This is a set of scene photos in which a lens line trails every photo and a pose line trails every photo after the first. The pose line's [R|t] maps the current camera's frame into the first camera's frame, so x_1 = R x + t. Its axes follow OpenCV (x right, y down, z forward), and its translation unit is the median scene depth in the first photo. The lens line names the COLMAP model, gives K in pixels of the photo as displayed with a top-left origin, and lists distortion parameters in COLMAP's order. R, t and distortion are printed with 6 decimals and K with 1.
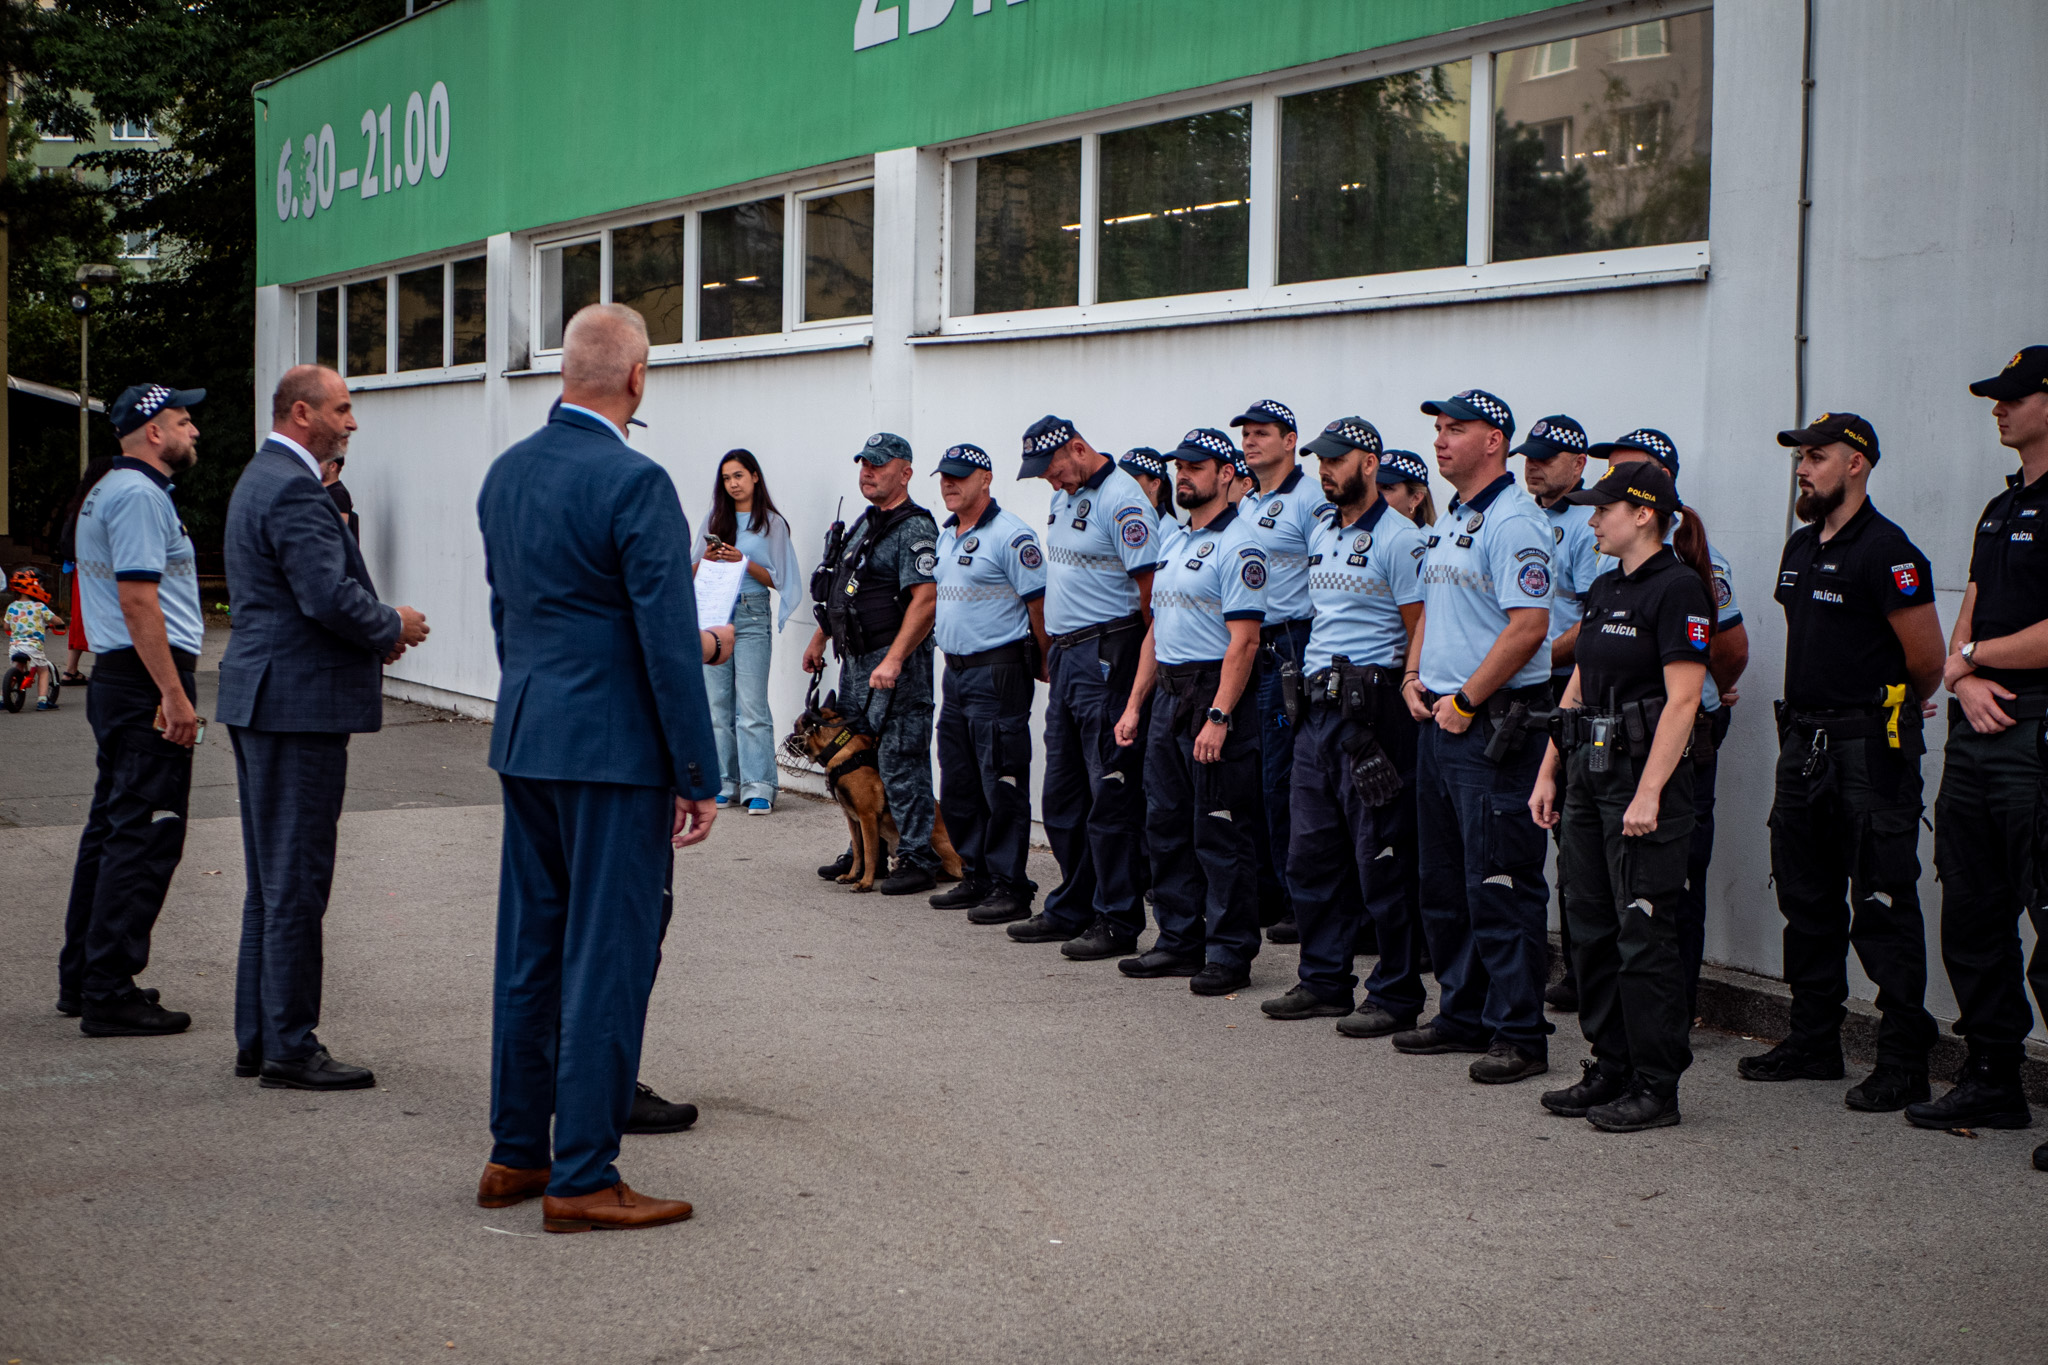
lens RADIAL K [[3000.9, 0, 1110.6], [0, 3000.9, 683.2], [0, 0, 1]] dist [0.005327, -0.120946]
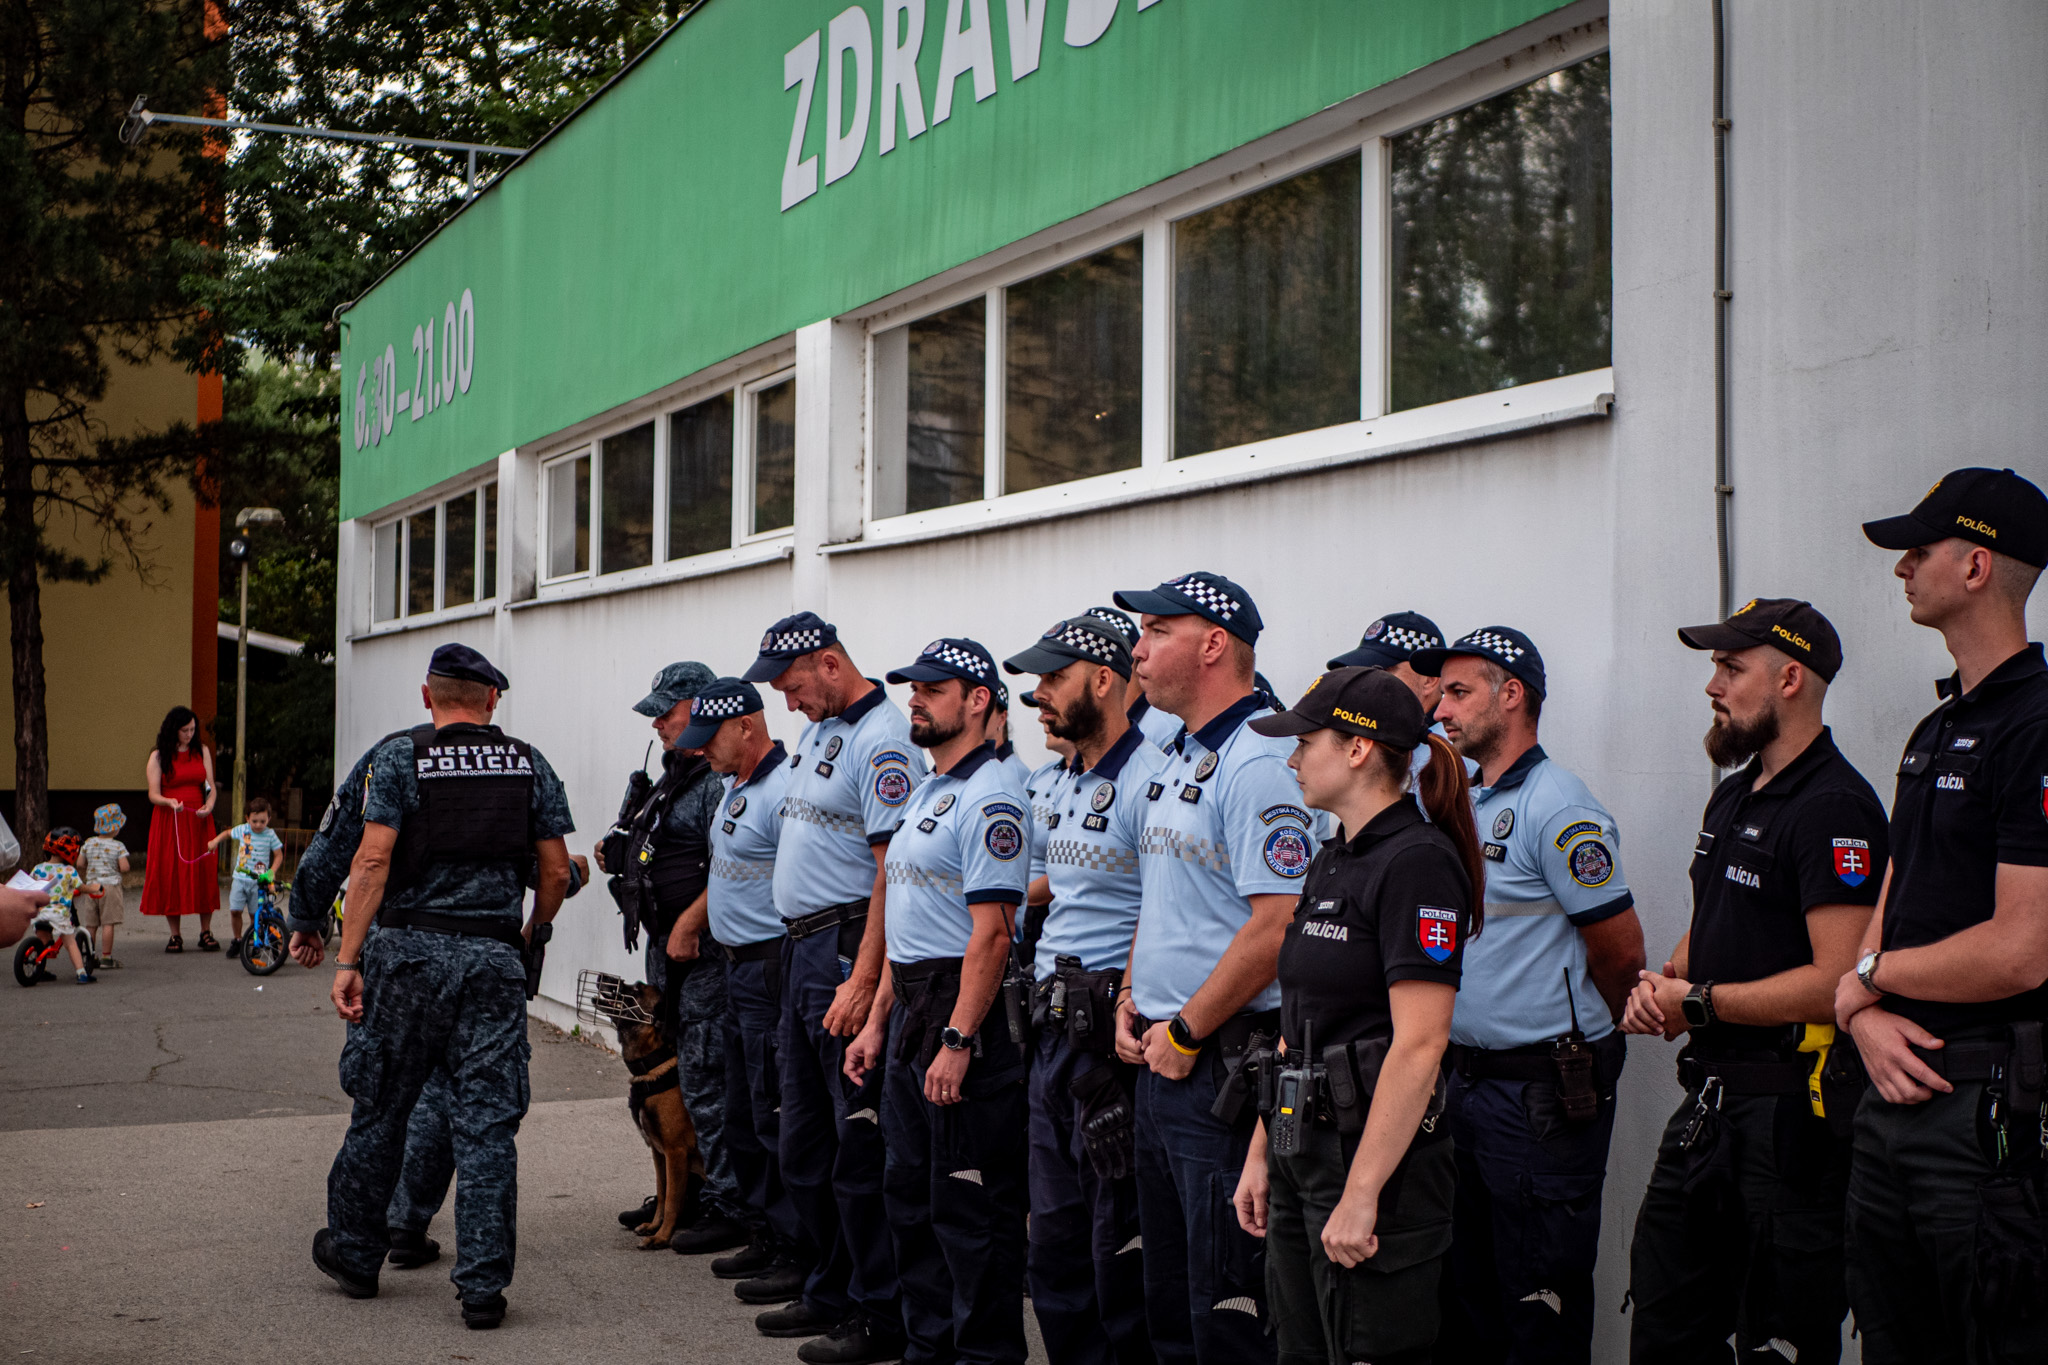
lens RADIAL K [[3035.9, 0, 1022.4], [0, 3035.9, 568.5], [0, 0, 1]] dist [-0.010700, -0.036210]
pose [[0.988268, -0.018511, -0.151602, 0.163643], [0.000203, 0.992786, -0.119896, -0.013328], [0.152728, 0.118459, 0.981143, 0.277361]]
